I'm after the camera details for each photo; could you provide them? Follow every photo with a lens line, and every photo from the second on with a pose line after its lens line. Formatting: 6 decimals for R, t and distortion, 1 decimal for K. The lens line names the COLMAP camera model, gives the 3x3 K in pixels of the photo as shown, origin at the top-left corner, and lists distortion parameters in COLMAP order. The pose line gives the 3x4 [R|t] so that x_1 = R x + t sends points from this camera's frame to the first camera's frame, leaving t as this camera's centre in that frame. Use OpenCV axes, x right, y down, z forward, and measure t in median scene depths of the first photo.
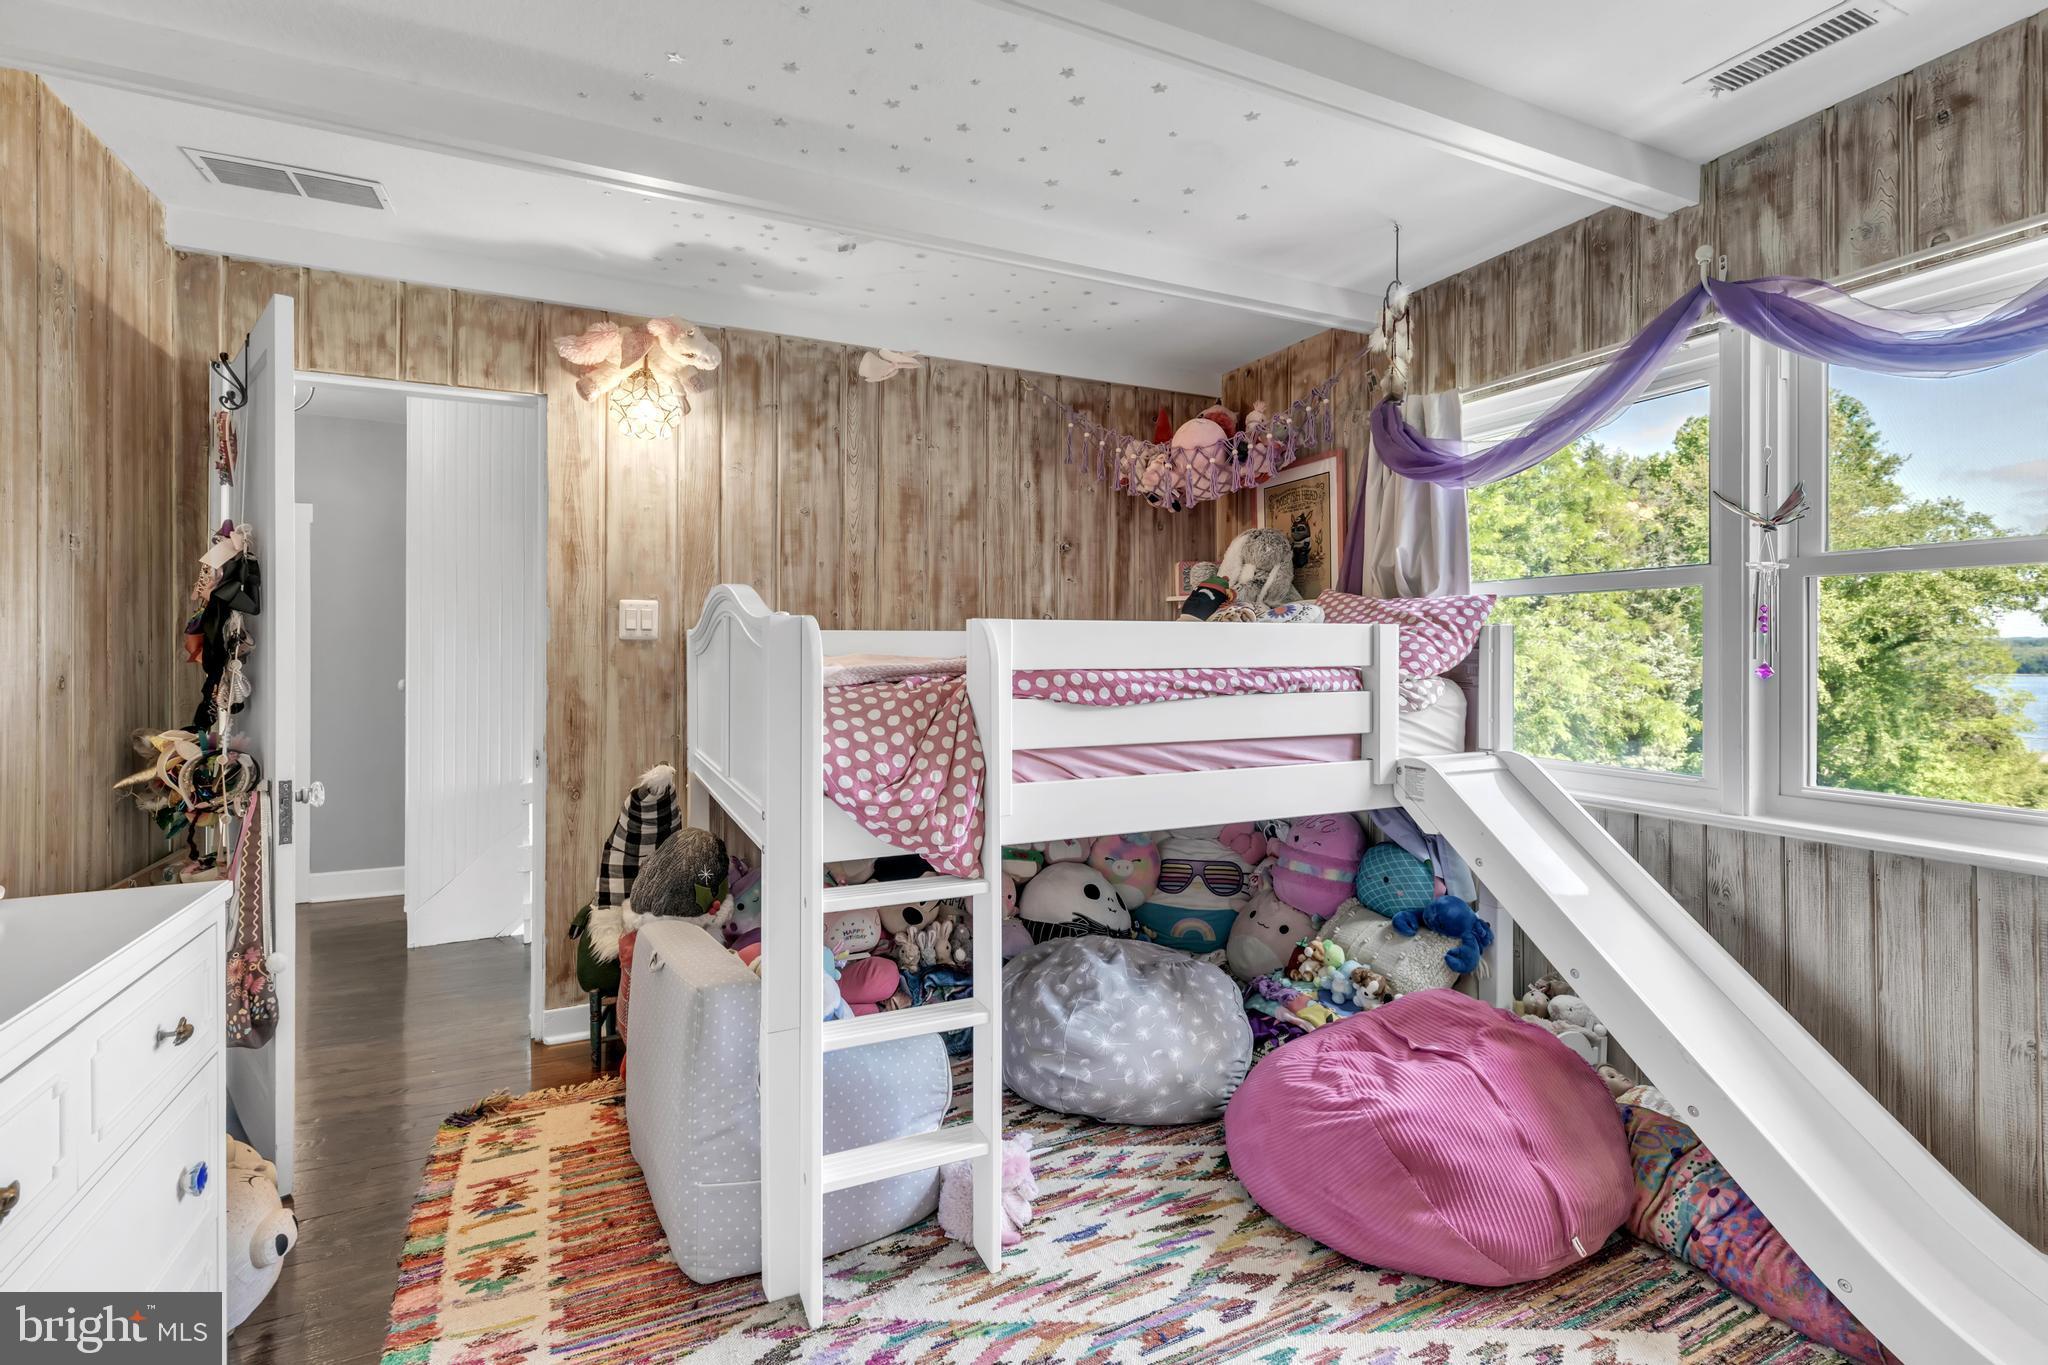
lens RADIAL K [[936.1, 0, 1015.8], [0, 936.1, 652.2], [0, 0, 1]] dist [0.004917, -0.000773]
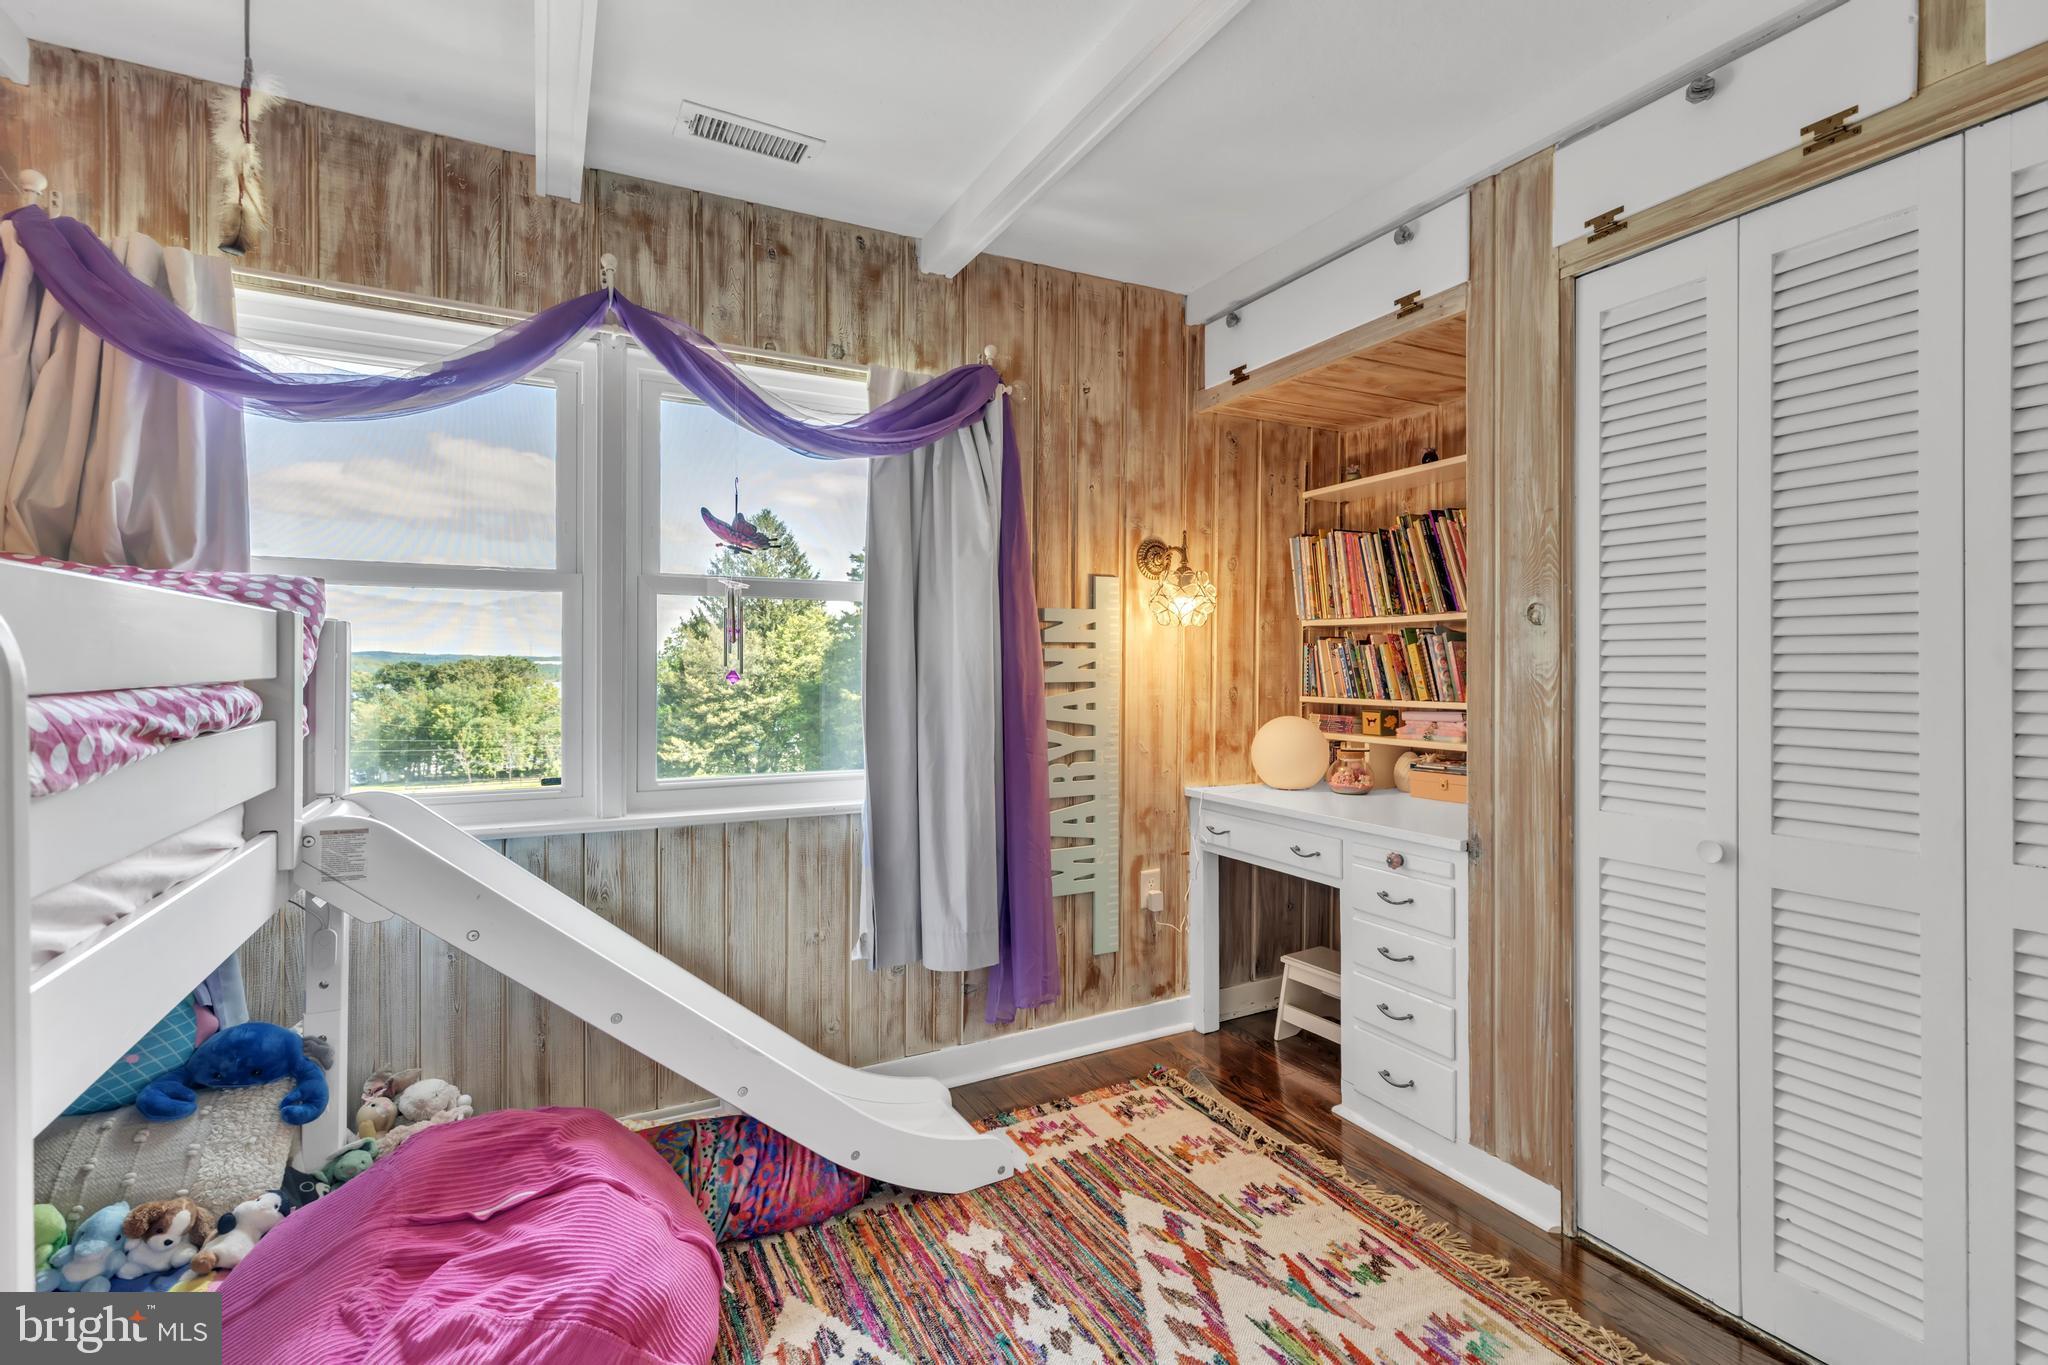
lens RADIAL K [[936.1, 0, 1027.2], [0, 936.1, 669.7], [0, 0, 1]] dist [0.004917, -0.000773]
pose [[-0.058446, -0.003150, 0.998286, -0.307496], [-0.002997, 0.999991, 0.002979, 0.006368], [-0.998286, -0.002818, -0.058455, 0.643491]]
